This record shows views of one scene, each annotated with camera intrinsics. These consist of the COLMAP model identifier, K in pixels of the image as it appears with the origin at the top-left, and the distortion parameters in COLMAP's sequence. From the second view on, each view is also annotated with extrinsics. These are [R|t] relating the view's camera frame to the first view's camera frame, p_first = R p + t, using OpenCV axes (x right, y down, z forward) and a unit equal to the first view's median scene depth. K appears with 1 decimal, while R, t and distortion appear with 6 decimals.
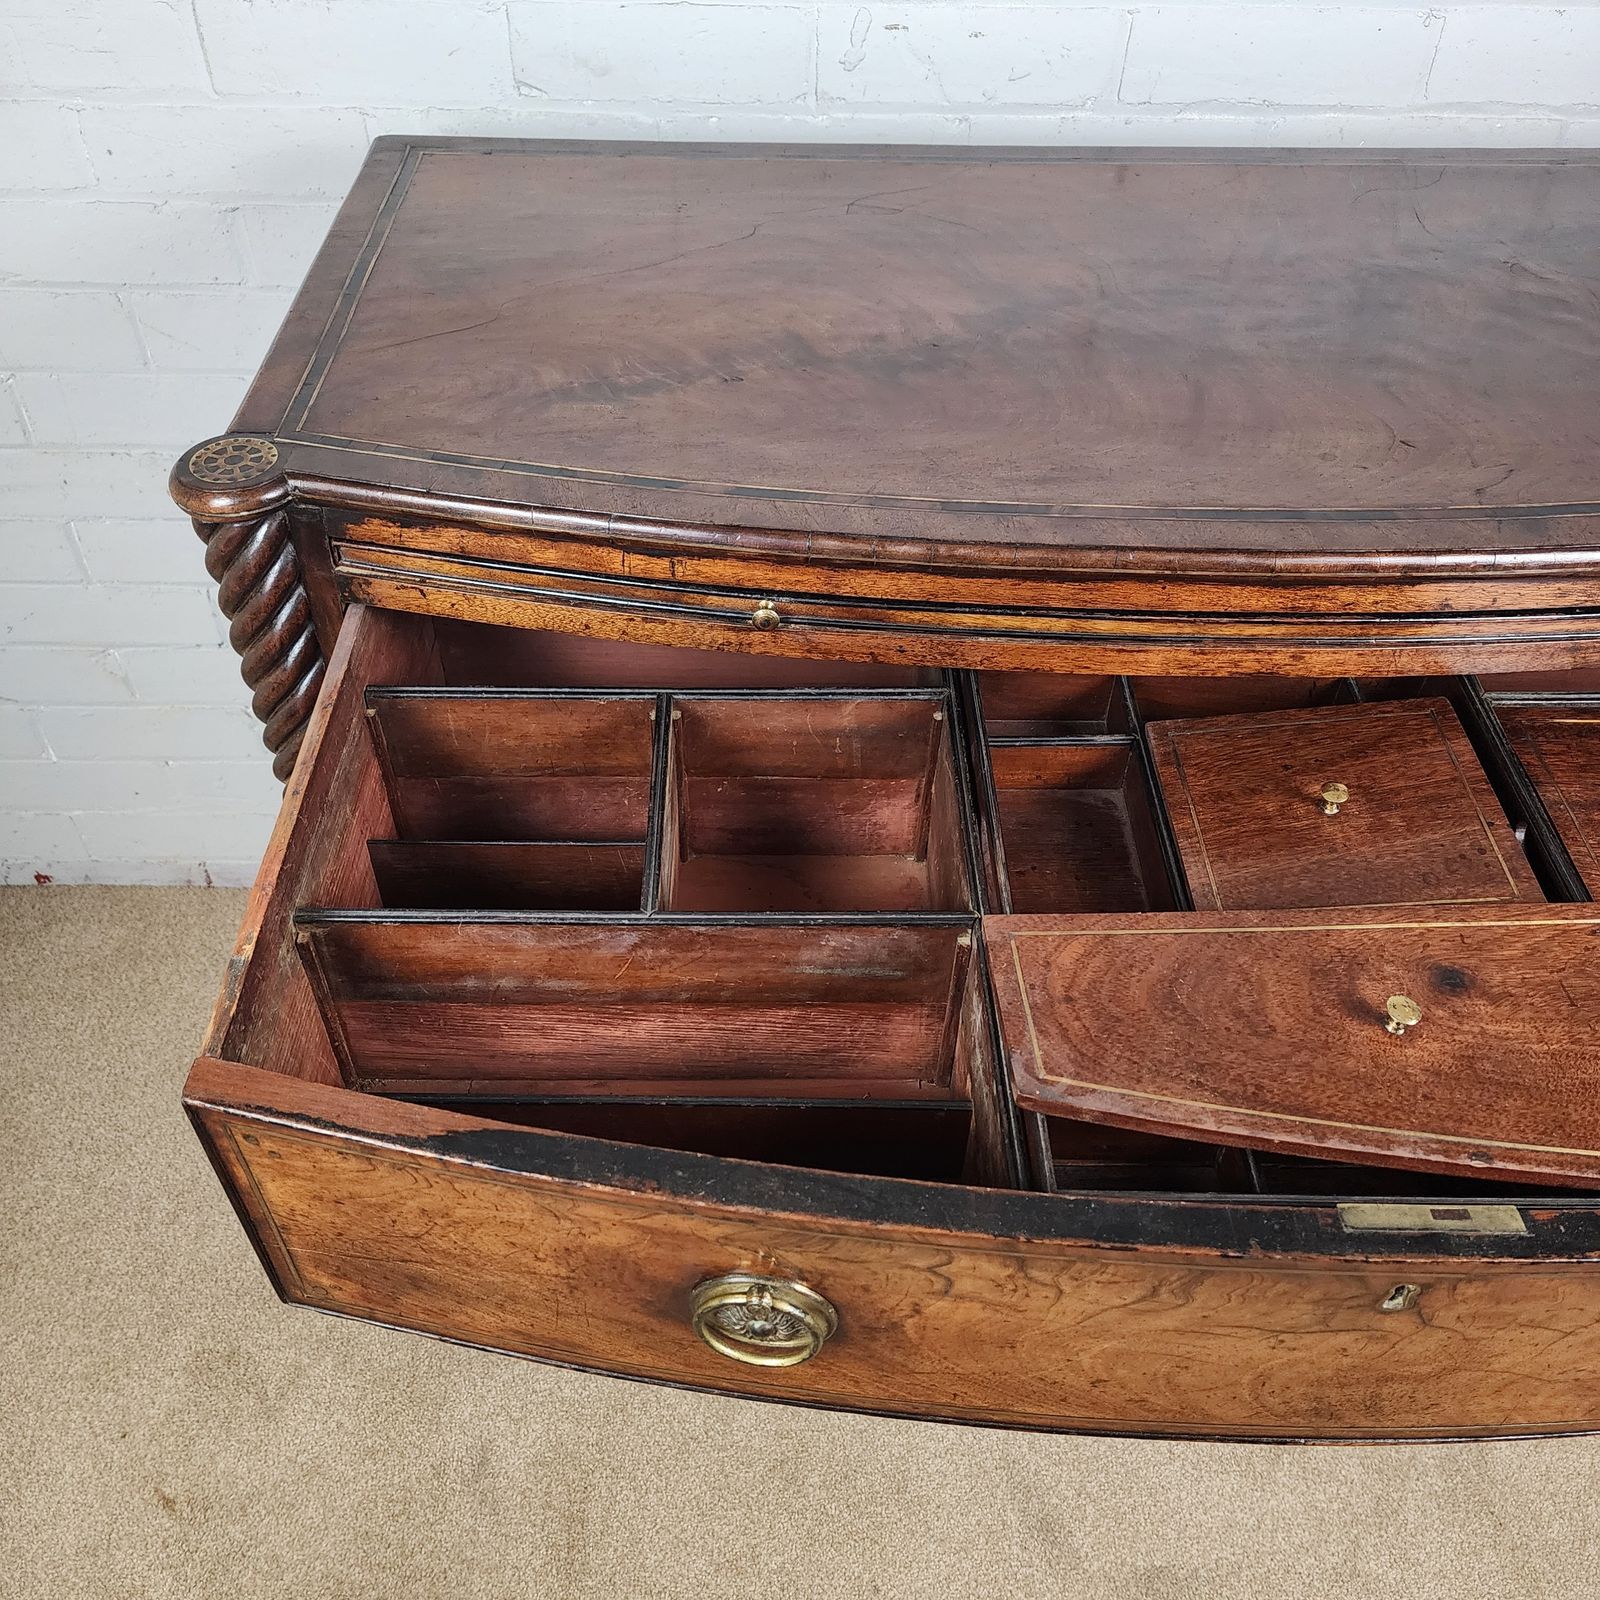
lens RADIAL K [[1572.8, 0, 803.9], [0, 1572.8, 837.1], [0, 0, 1]] dist [0.085238, -0.092230]
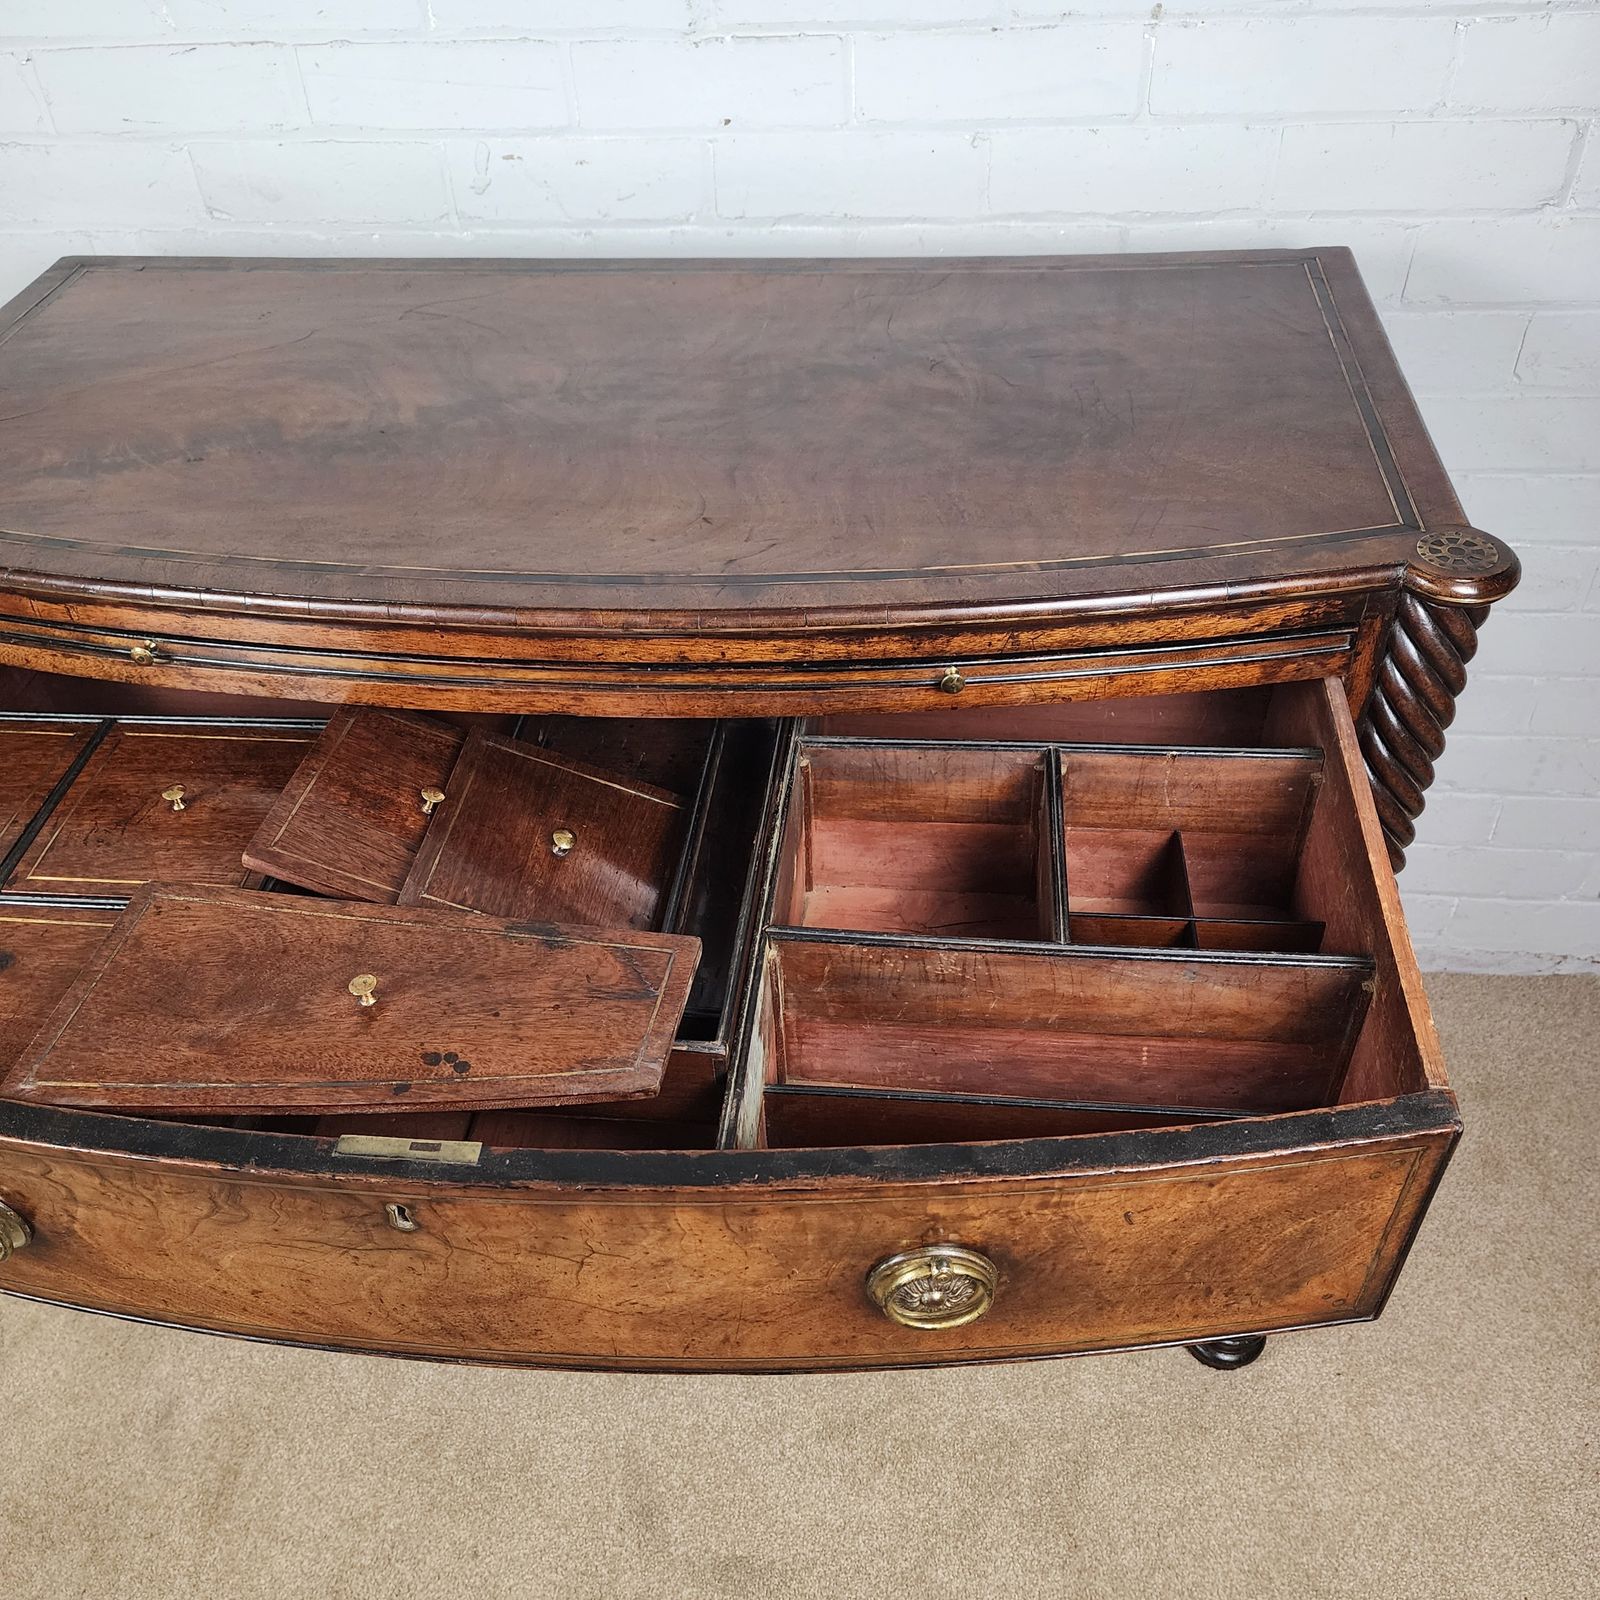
lens RADIAL K [[1572.8, 0, 803.9], [0, 1572.8, 837.1], [0, 0, 1]] dist [0.085238, -0.092230]
pose [[0.990534, 0.031295, -0.133655, 0.563262], [-0.036789, 0.998568, -0.038842, 0.024404], [0.132248, 0.043392, 0.990266, -0.113280]]
